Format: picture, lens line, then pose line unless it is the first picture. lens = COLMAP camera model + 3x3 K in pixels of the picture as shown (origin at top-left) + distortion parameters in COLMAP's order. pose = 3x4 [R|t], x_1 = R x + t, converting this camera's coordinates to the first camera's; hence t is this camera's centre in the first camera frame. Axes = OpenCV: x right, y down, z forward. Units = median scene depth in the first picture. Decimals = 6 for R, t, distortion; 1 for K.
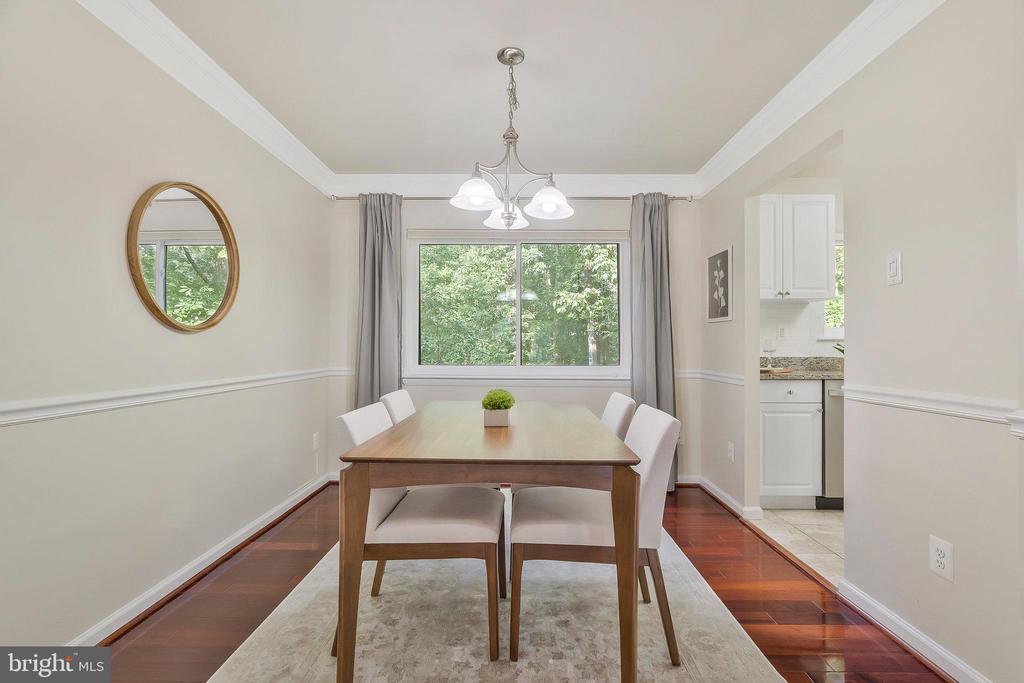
lens RADIAL K [[475.5, 0, 515.3], [0, 475.5, 342.8], [0, 0, 1]] dist [-0.001647, 0.000076]
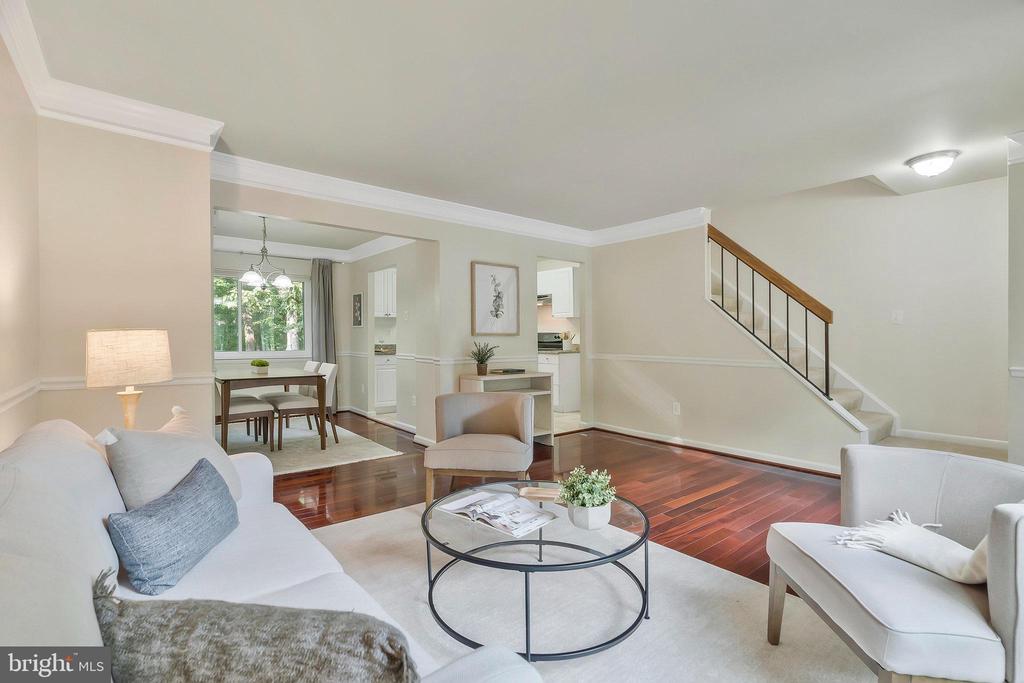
lens RADIAL K [[475.5, 0, 519.4], [0, 475.5, 338.0], [0, 0, 1]] dist [-0.001647, 0.000076]
pose [[0.768891, -0.005354, 0.639358, -0.350556], [-0.002908, 0.999925, 0.011871, -0.025417], [-0.639373, -0.010987, 0.768818, -1.034937]]
